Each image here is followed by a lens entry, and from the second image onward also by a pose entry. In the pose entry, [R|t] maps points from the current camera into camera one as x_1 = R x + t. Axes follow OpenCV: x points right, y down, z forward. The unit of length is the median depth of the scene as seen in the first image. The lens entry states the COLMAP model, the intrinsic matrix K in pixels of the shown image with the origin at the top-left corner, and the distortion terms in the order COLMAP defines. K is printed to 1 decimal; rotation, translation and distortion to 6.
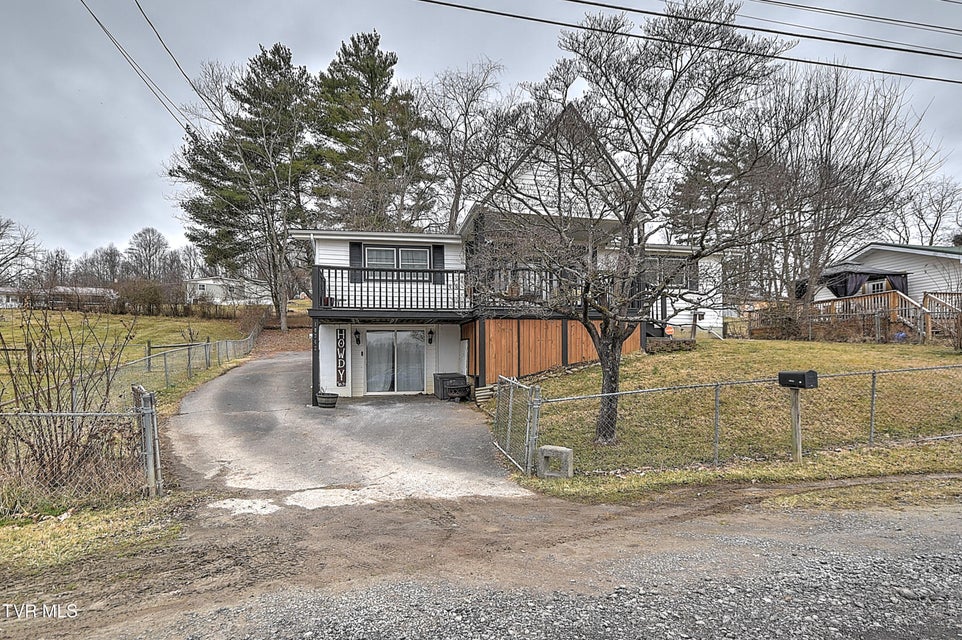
lens RADIAL K [[513.5, 0, 482.9], [0, 513.5, 366.0], [0, 0, 1]] dist [0.013073, 0.000198]
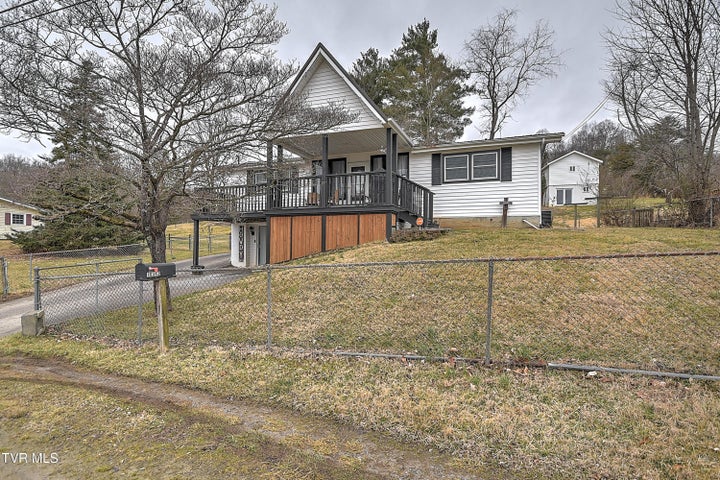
lens RADIAL K [[344.0, 0, 350.6], [0, 344.0, 242.9], [0, 0, 1]] dist [0.025576, 0.000034]
pose [[0.843416, 0.007743, -0.537206, 0.418740], [-0.015579, 0.999828, -0.010048, -0.009349], [0.537036, 0.016844, 0.843391, 0.197861]]
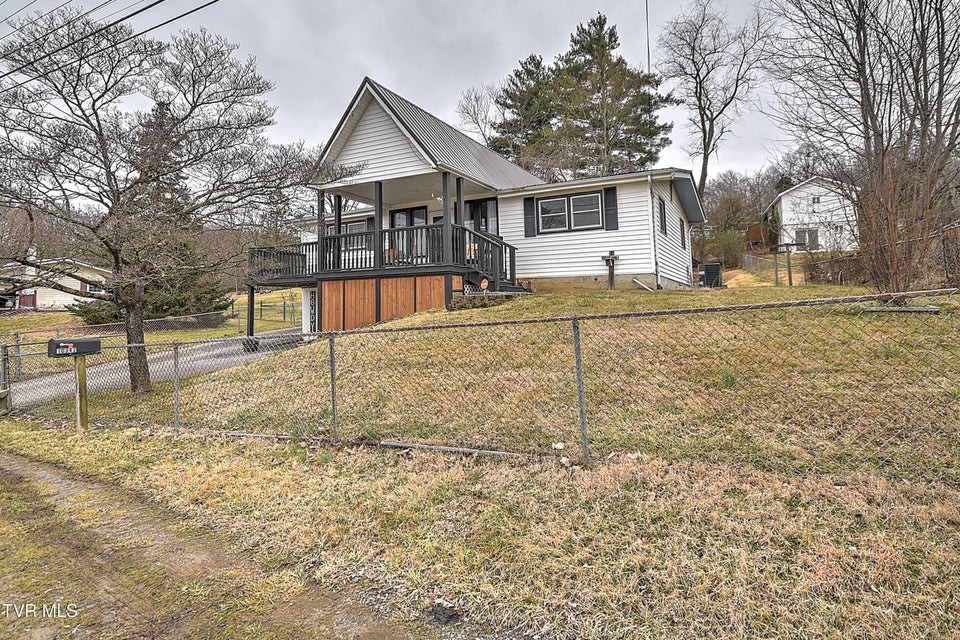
lens RADIAL K [[463.7, 0, 479.5], [0, 463.7, 283.0], [0, 0, 1]] dist [0.029088, 0.000024]
pose [[0.781171, -0.036990, -0.623220, 0.559064], [-0.003970, 0.997929, -0.064207, -0.012959], [0.624304, 0.052631, 0.779406, 0.241404]]
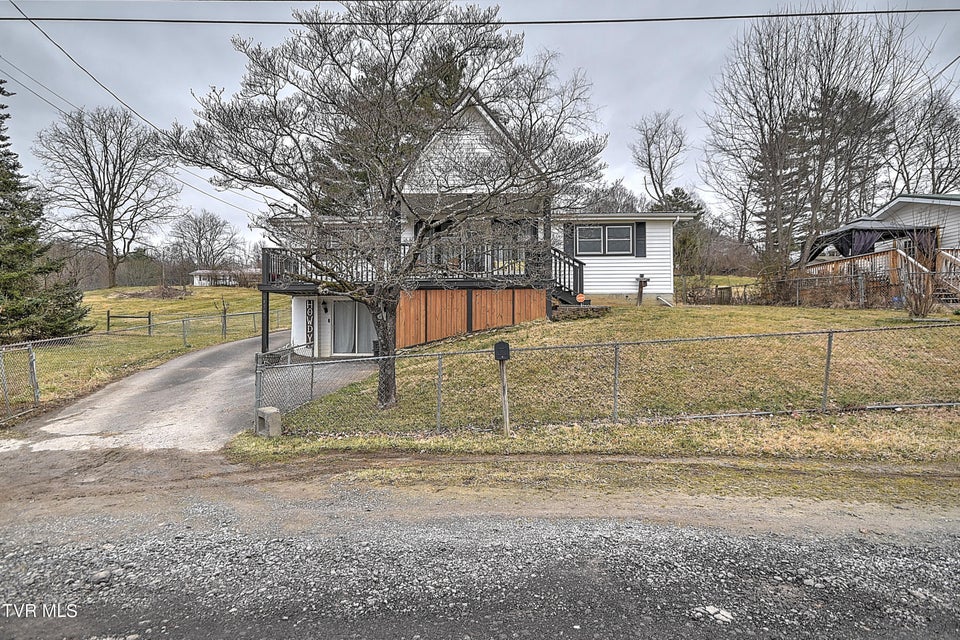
lens RADIAL K [[458.6, 0, 467.4], [0, 458.6, 323.9], [0, 0, 1]] dist [0.025576, 0.000034]
pose [[0.969631, 0.001940, -0.244565, 0.248189], [-0.004935, 0.999920, -0.011633, -0.004509], [0.244523, 0.012487, 0.969563, 0.044286]]
